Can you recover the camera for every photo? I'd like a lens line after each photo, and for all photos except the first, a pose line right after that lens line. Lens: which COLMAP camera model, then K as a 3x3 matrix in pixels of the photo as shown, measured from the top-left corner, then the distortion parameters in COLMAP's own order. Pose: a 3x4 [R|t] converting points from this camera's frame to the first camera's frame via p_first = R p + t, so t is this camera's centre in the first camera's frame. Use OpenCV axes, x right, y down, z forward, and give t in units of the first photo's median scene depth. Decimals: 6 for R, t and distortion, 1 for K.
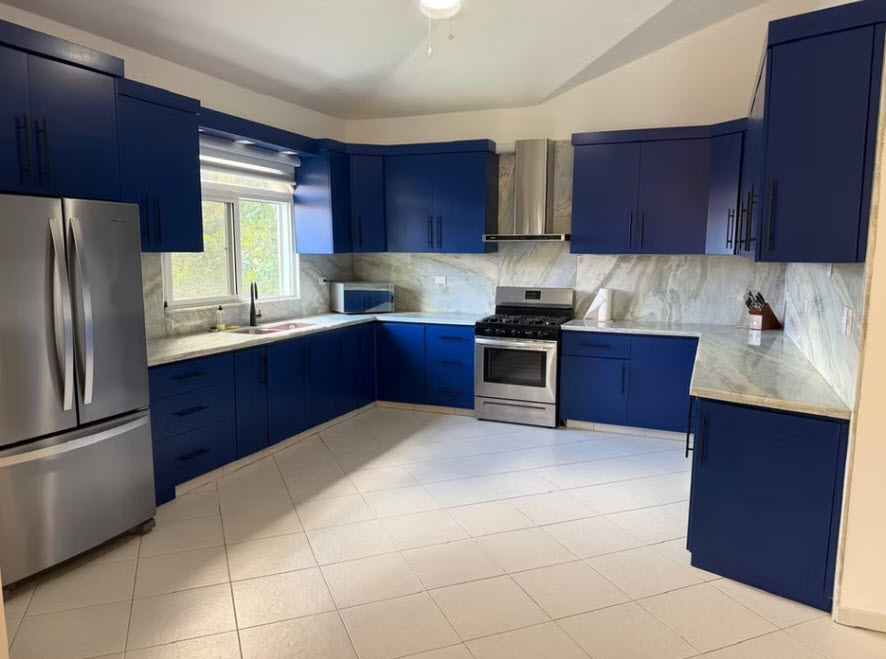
lens RADIAL K [[660.1, 0, 441.1], [0, 660.1, 346.5], [0, 0, 1]] dist [0.140074, -0.311418]
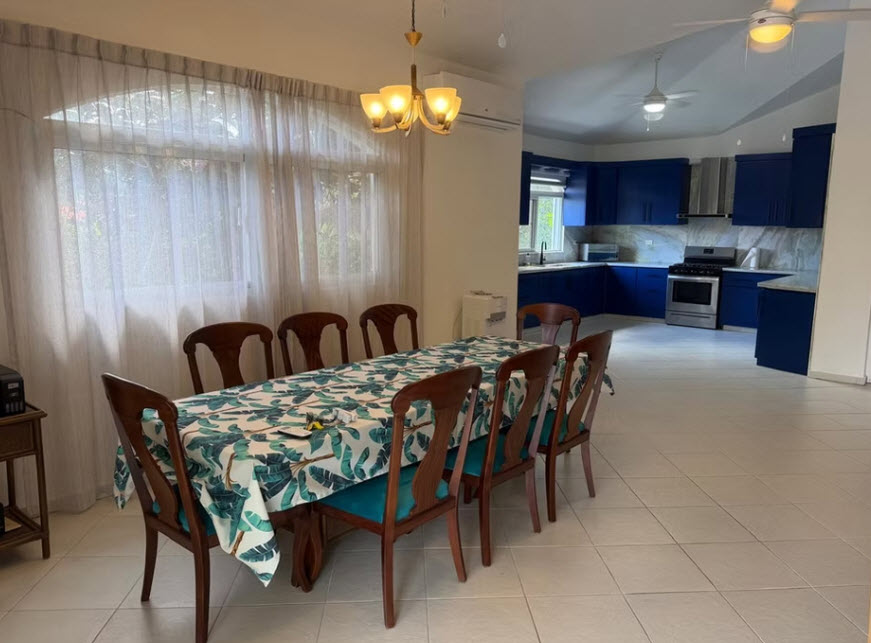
lens RADIAL K [[648.9, 0, 433.7], [0, 648.9, 338.2], [0, 0, 1]] dist [0.140074, -0.311418]
pose [[0.947587, 0.056108, -0.314533, 0.020655], [-0.047362, 0.998251, 0.035388, 0.114712], [0.315968, -0.018637, 0.948587, -0.779606]]
